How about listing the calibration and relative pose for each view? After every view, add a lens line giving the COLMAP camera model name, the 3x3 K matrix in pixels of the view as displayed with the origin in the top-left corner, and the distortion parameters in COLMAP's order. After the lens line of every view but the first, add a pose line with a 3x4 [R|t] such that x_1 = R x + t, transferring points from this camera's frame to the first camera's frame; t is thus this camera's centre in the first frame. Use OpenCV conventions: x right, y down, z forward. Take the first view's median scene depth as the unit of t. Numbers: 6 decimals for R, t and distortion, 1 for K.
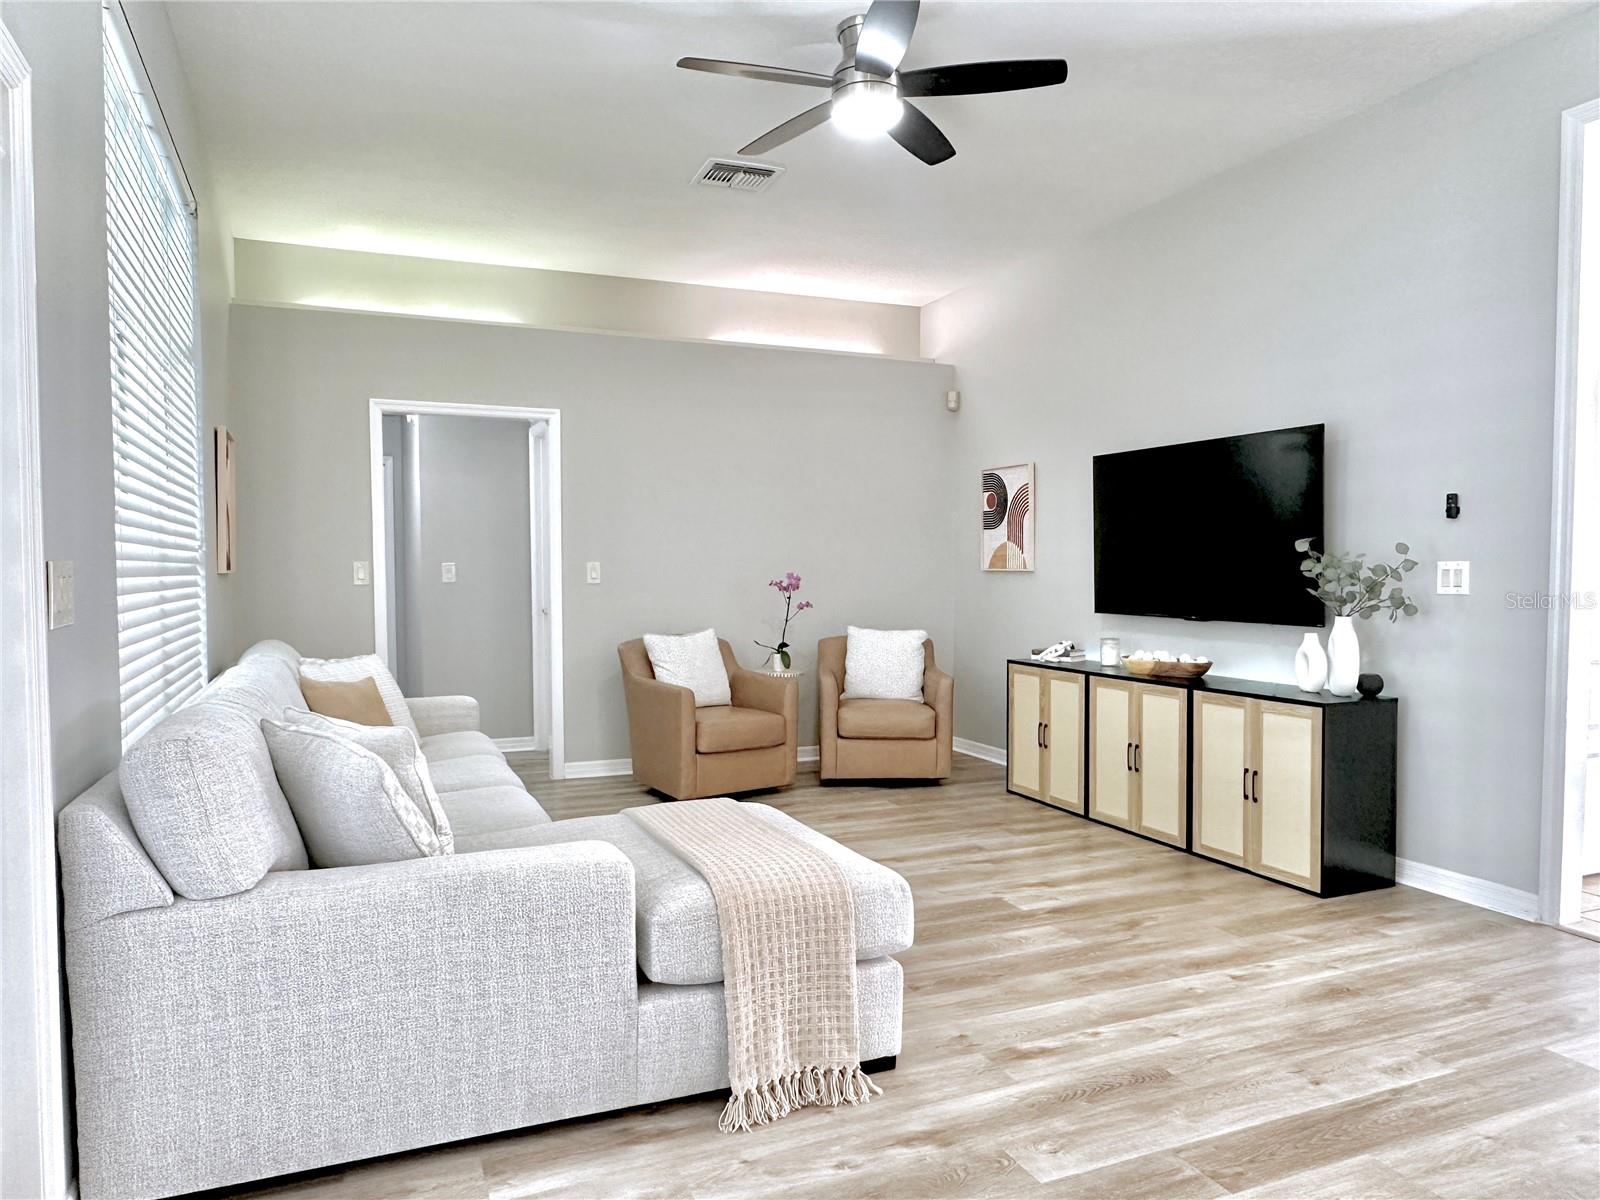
lens RADIAL K [[1085.5, 0, 800.0], [0, 1085.5, 600.0], [0, 0, 1]] dist [-0.002017, -0.000753]
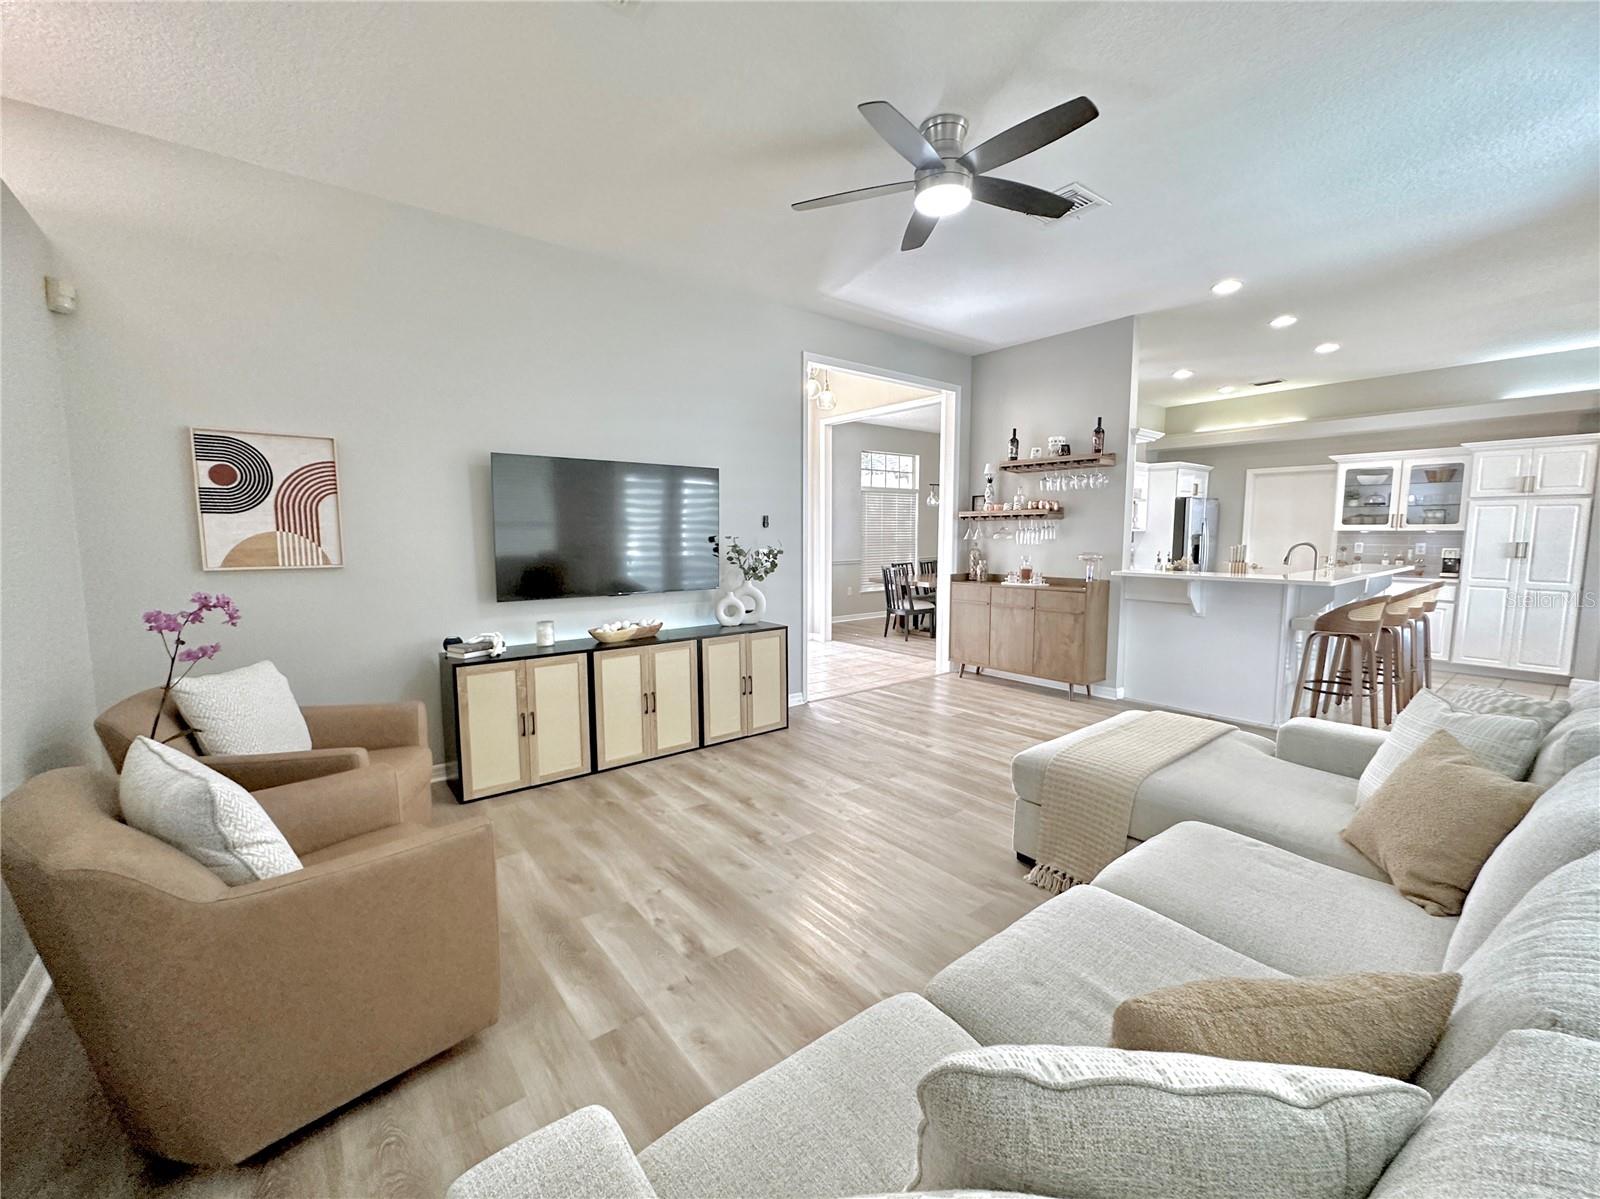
lens RADIAL K [[656.2, 0, 800.0], [0, 656.2, 599.5], [0, 0, 1]] dist [-0.000638, 0.000073]
pose [[-0.266480, -0.095633, 0.959084, -0.461212], [0.033237, 0.993562, 0.108306, -0.055411], [-0.963267, 0.060739, -0.261586, 0.971594]]
